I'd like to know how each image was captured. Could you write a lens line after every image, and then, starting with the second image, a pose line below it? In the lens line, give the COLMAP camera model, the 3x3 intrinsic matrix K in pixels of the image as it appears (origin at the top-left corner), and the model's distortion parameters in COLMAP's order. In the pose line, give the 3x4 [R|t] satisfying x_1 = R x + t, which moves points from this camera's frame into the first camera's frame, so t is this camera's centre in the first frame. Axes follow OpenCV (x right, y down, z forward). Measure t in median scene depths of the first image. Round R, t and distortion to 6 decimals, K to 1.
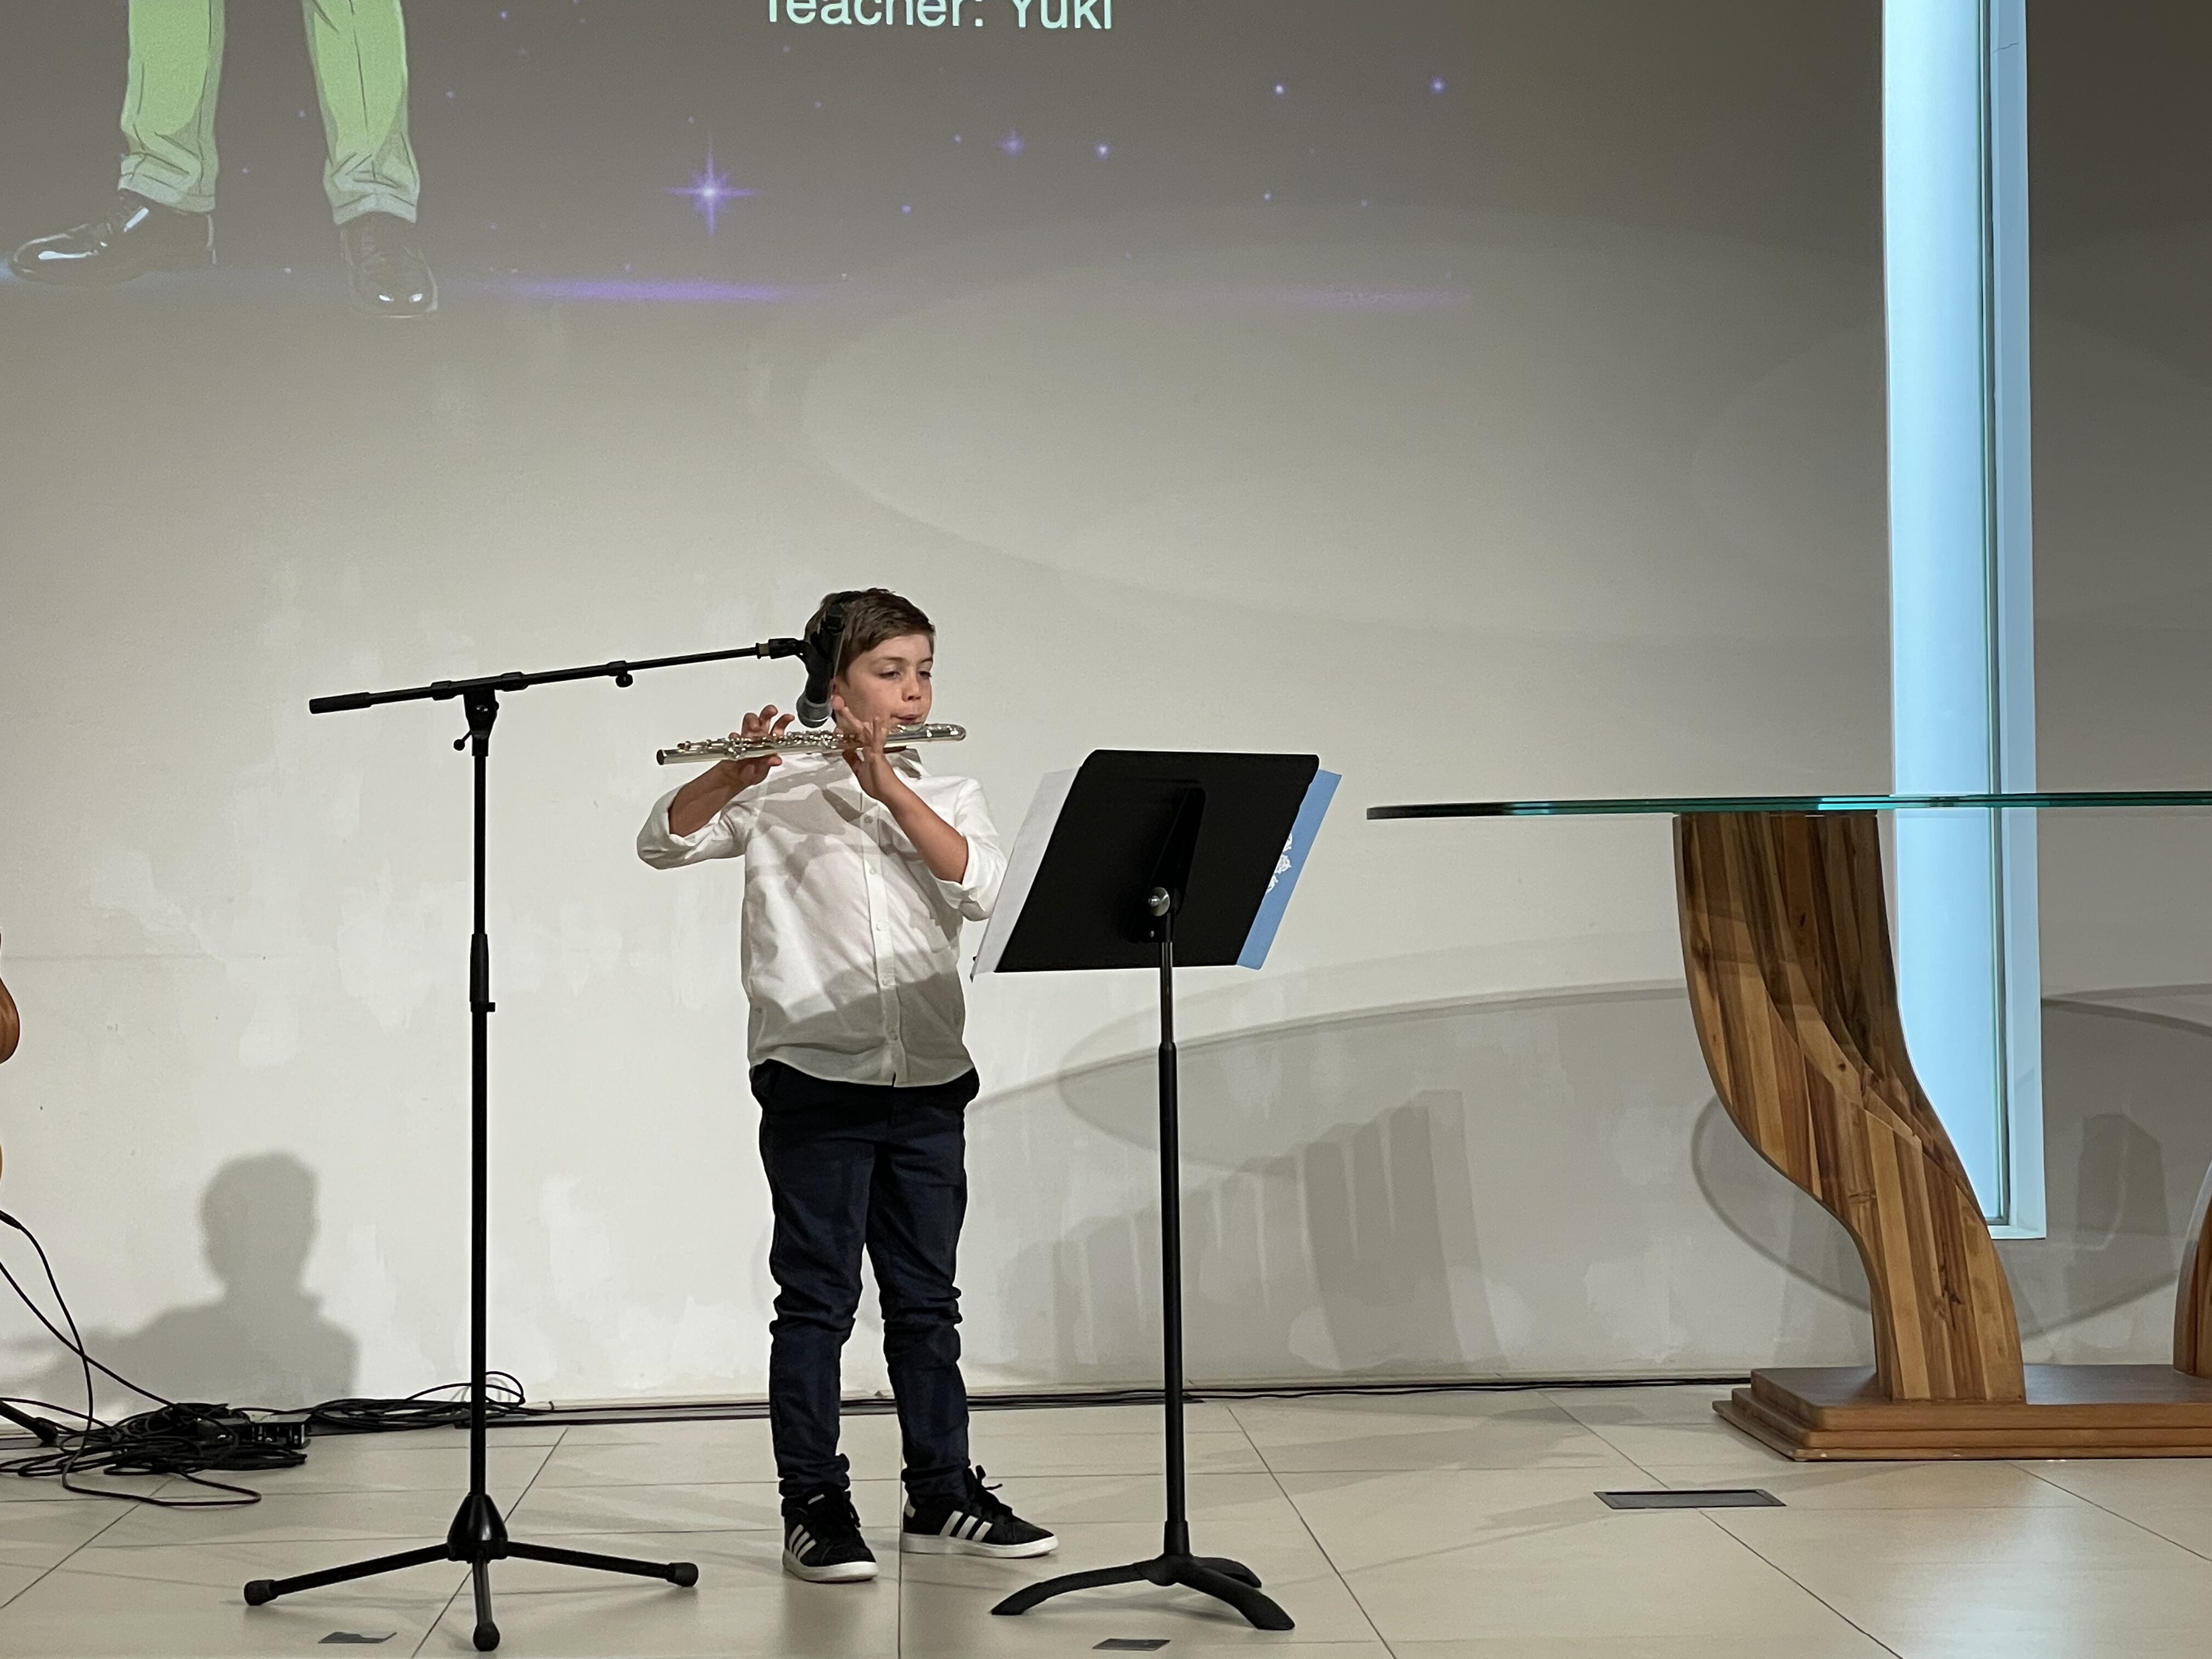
lens RADIAL K [[4669.8, 0, 1210.2], [0, 4669.8, 788.0], [0, 0, 1]] dist [0.142751, 0.000000]
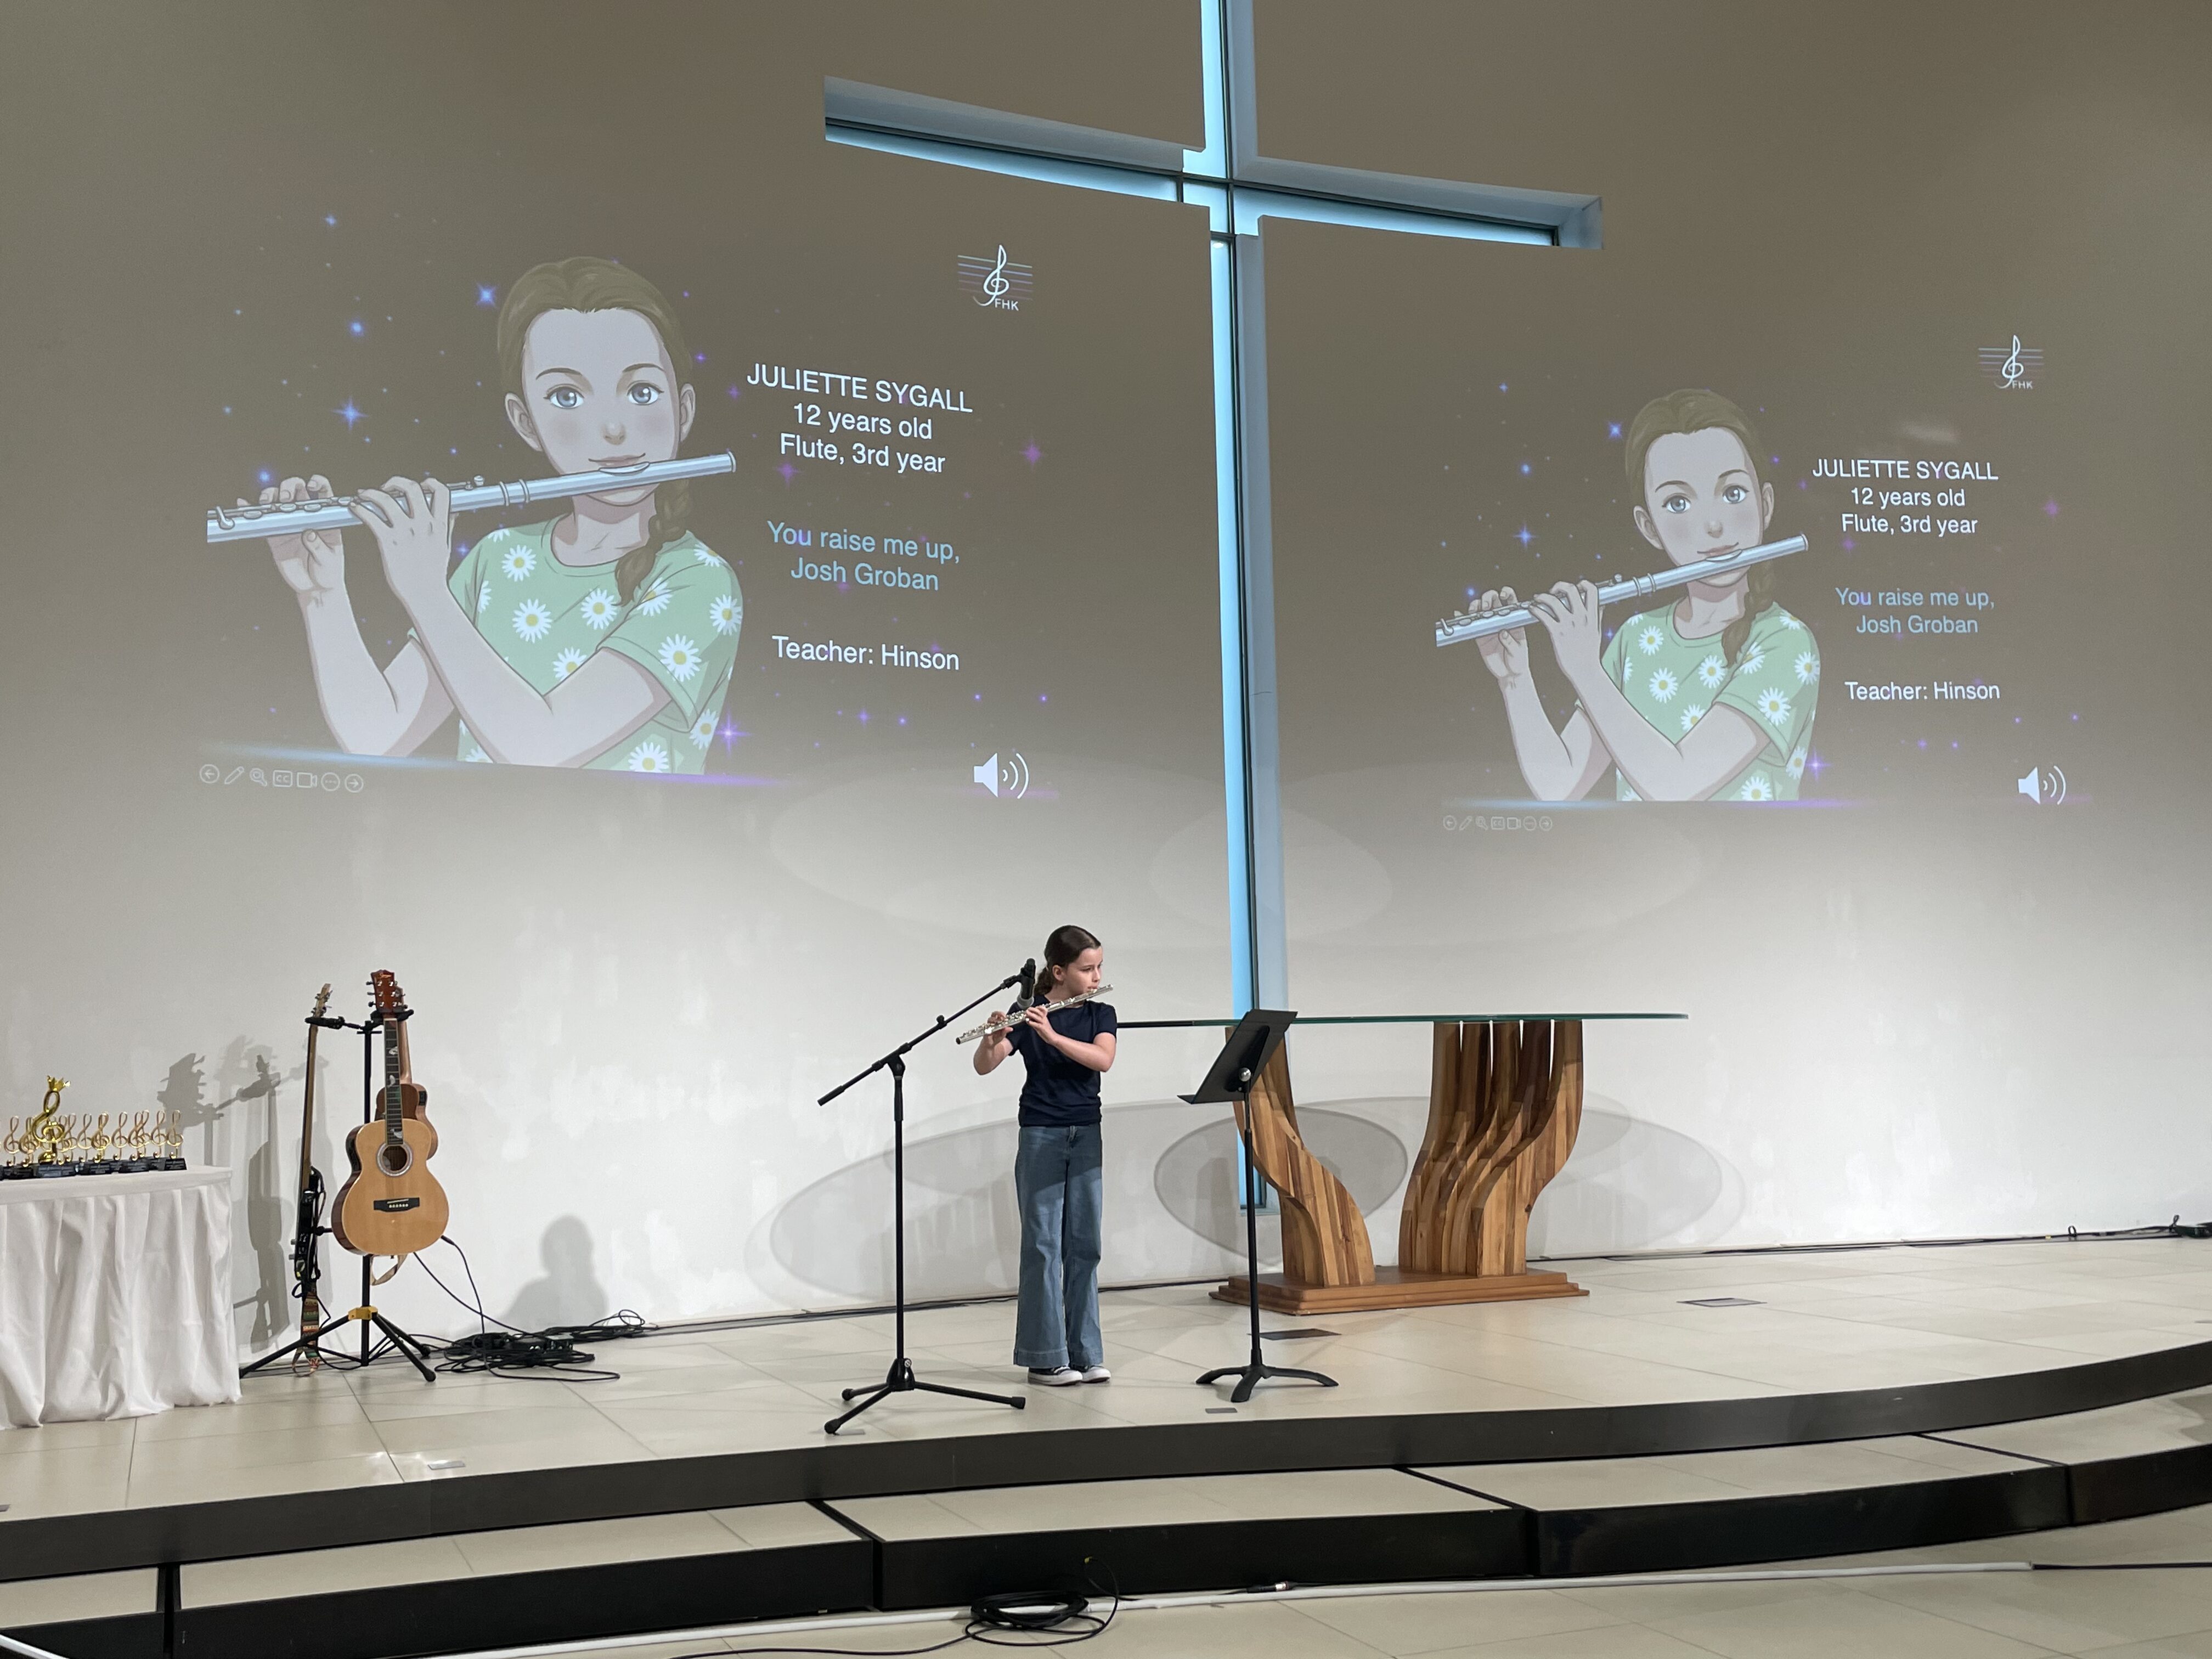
lens RADIAL K [[2161.7, 0, 1138.2], [0, 2161.7, 808.7], [0, 0, 1]] dist [0.067987, 0.000000]
pose [[0.937958, 0.028377, 0.345586, -0.274695], [0.004282, 0.995622, -0.093377, -0.001642], [-0.346722, 0.089063, 0.933730, 0.028935]]
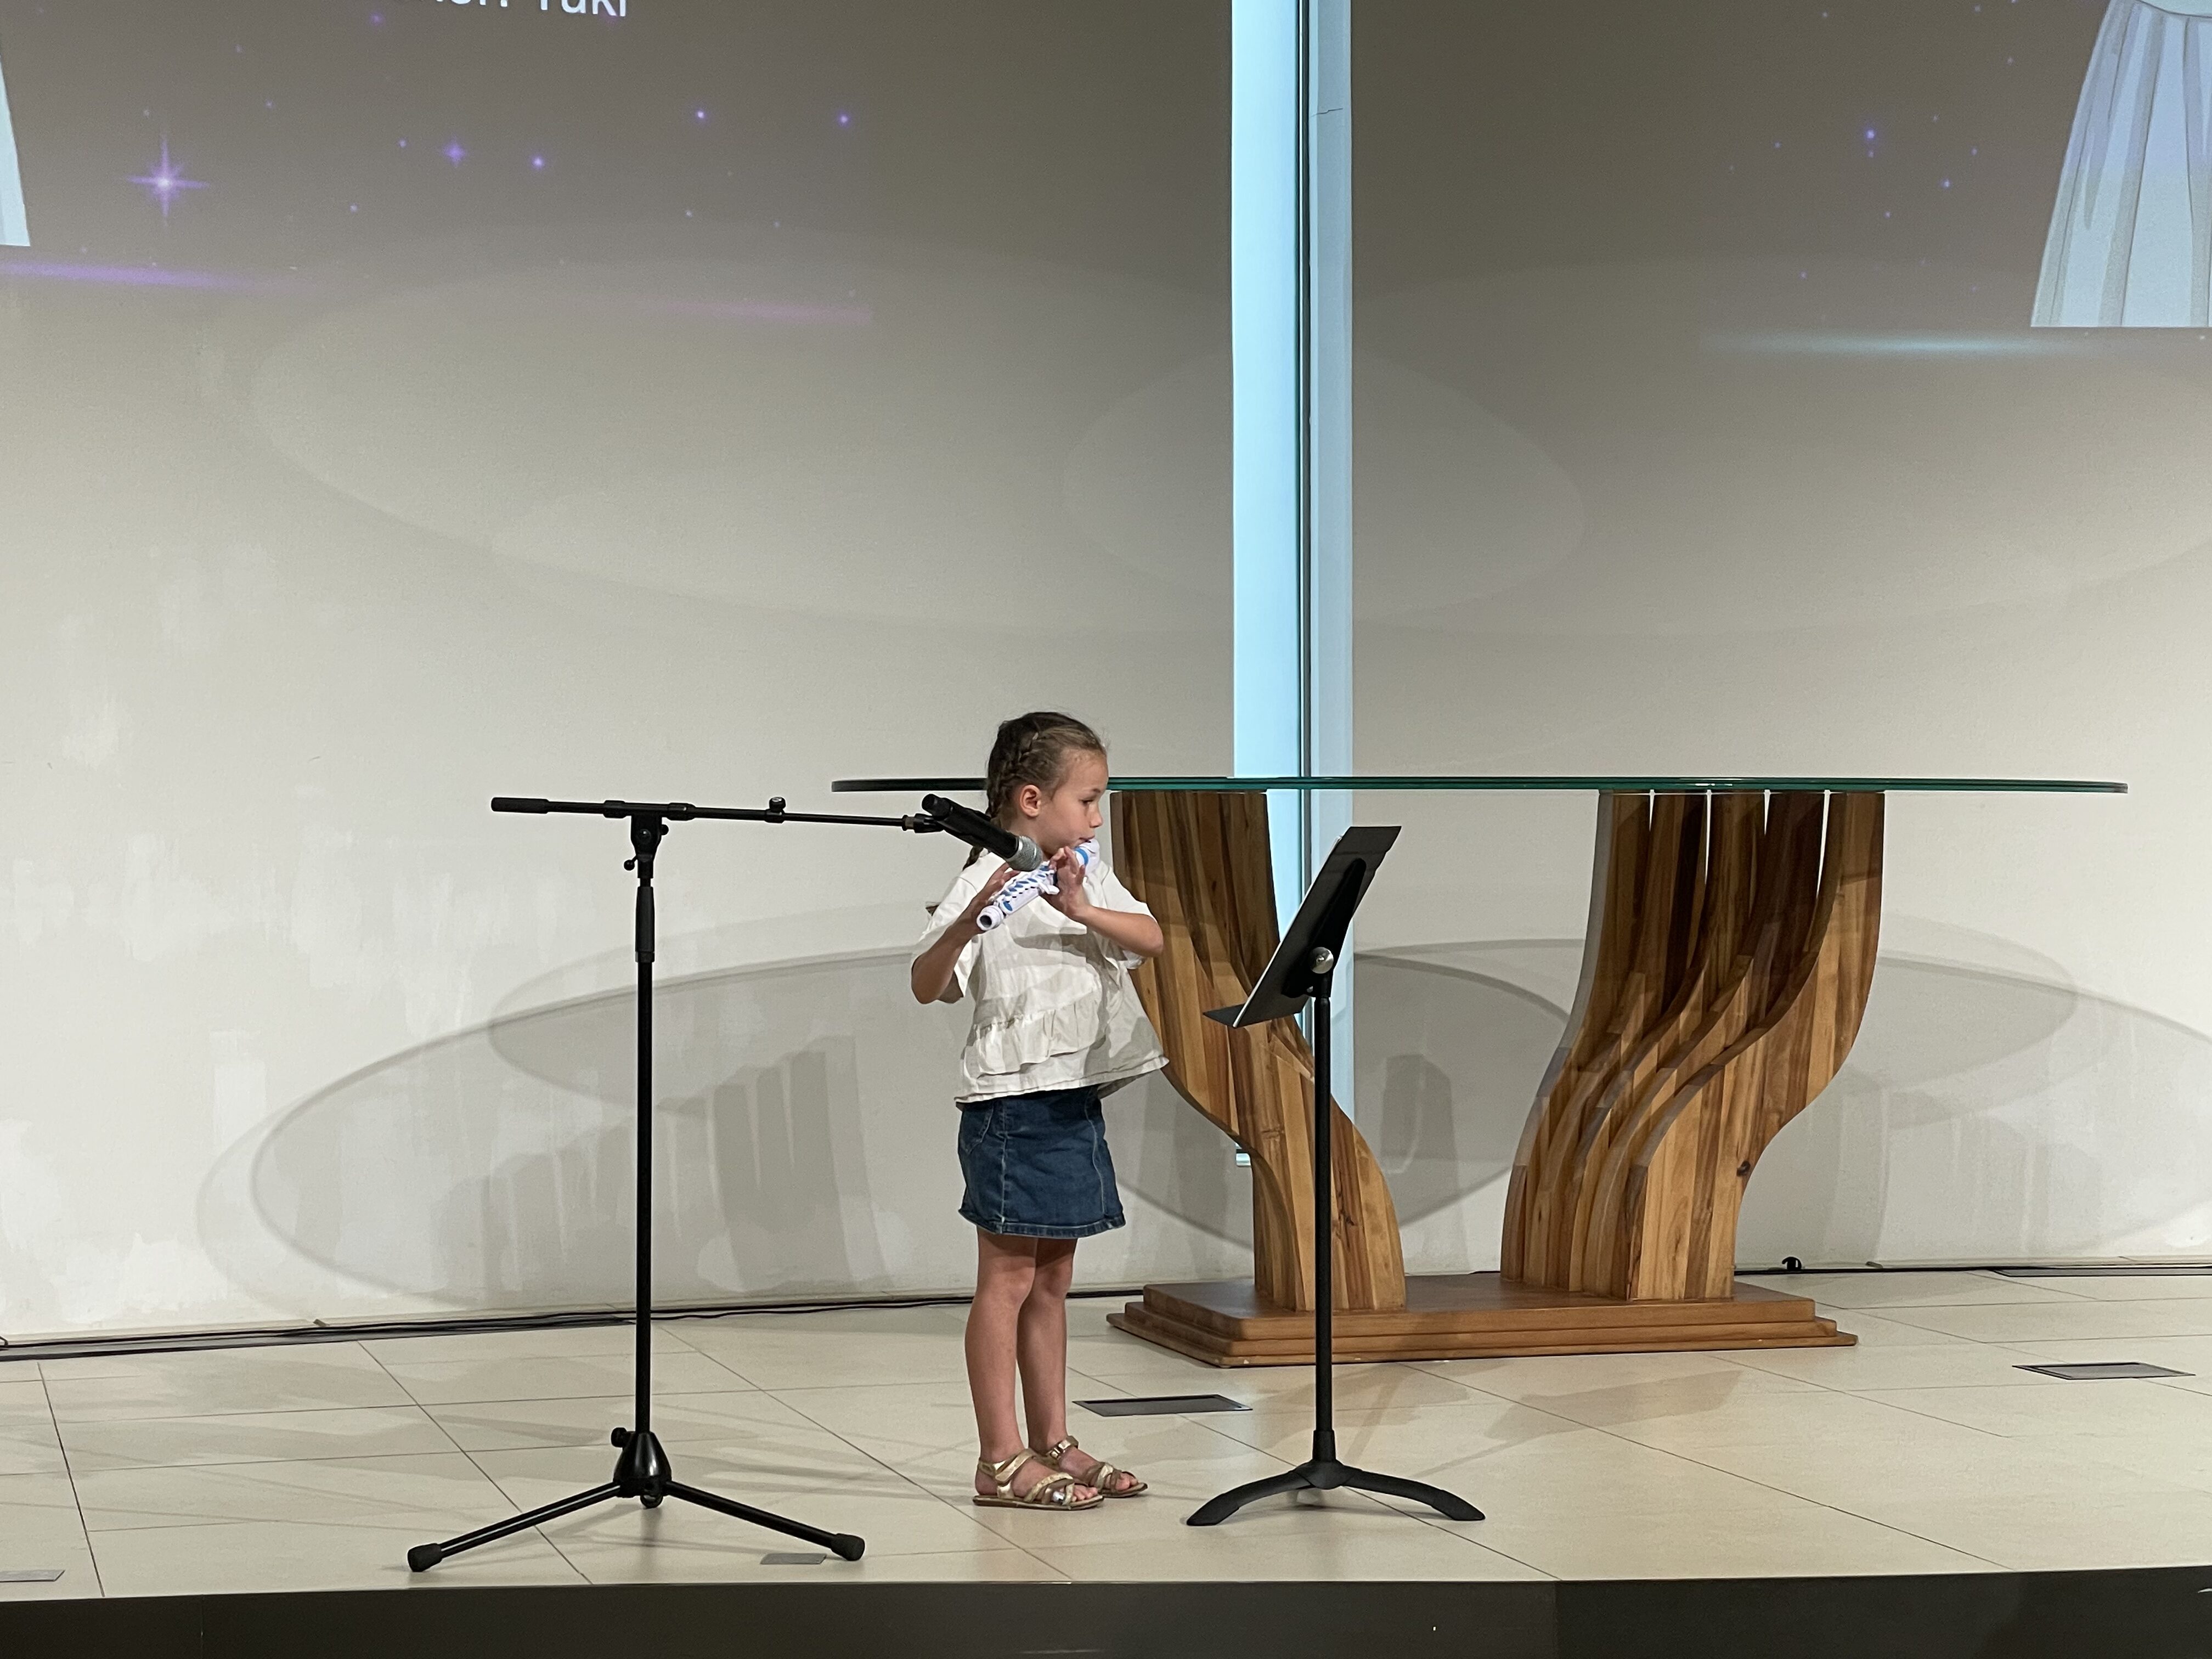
lens RADIAL K [[4172.7, 0, 1163.9], [0, 4172.7, 827.0], [0, 0, 1]] dist [0.125568, 0.000000]
pose [[0.969823, 0.010706, 0.243574, -0.118199], [-0.015807, 0.999695, 0.018997, -0.004473], [-0.243296, -0.022274, 0.969696, 0.029344]]
